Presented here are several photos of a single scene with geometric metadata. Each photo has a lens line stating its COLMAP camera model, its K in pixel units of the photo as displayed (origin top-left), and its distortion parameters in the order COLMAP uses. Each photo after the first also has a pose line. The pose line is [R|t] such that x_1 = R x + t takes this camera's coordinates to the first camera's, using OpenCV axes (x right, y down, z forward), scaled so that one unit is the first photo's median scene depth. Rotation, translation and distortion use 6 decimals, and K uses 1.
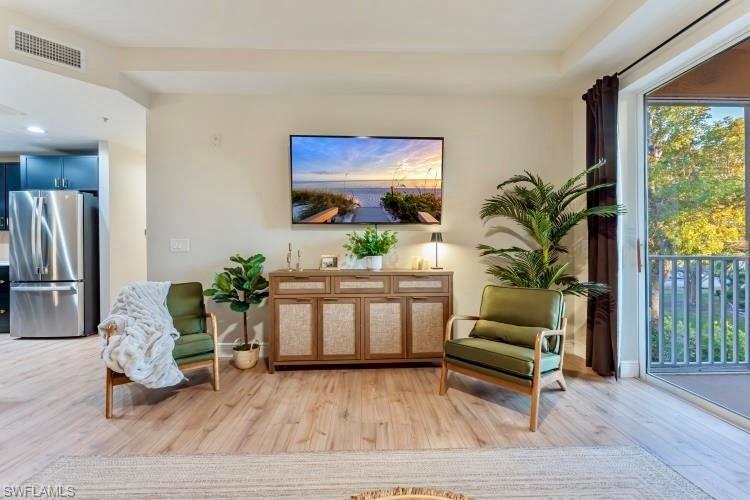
lens RADIAL K [[301.8, 0, 373.4], [0, 301.8, 248.7], [0, 0, 1]] dist [0.000458, -0.000652]
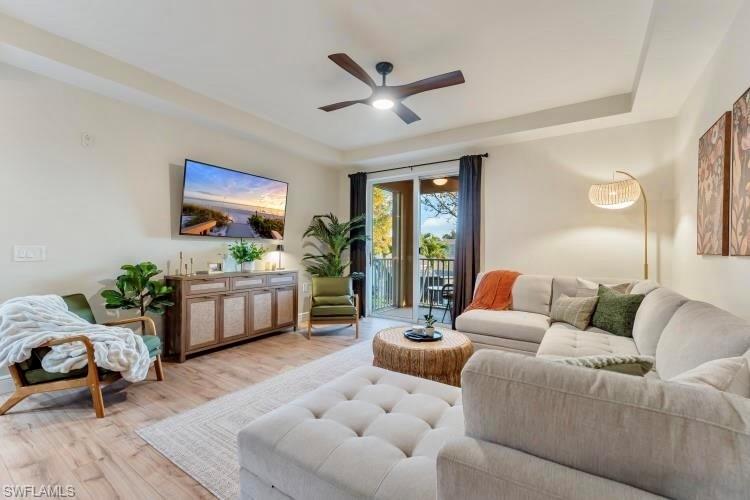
lens RADIAL K [[314.5, 0, 374.2], [0, 314.5, 248.6], [0, 0, 1]] dist [-0.002845, 0.000000]
pose [[0.578618, 0.013911, 0.815480, -0.839360], [-0.010929, 0.999897, -0.009302, -0.027322], [-0.815526, -0.003531, 0.578710, -0.292498]]
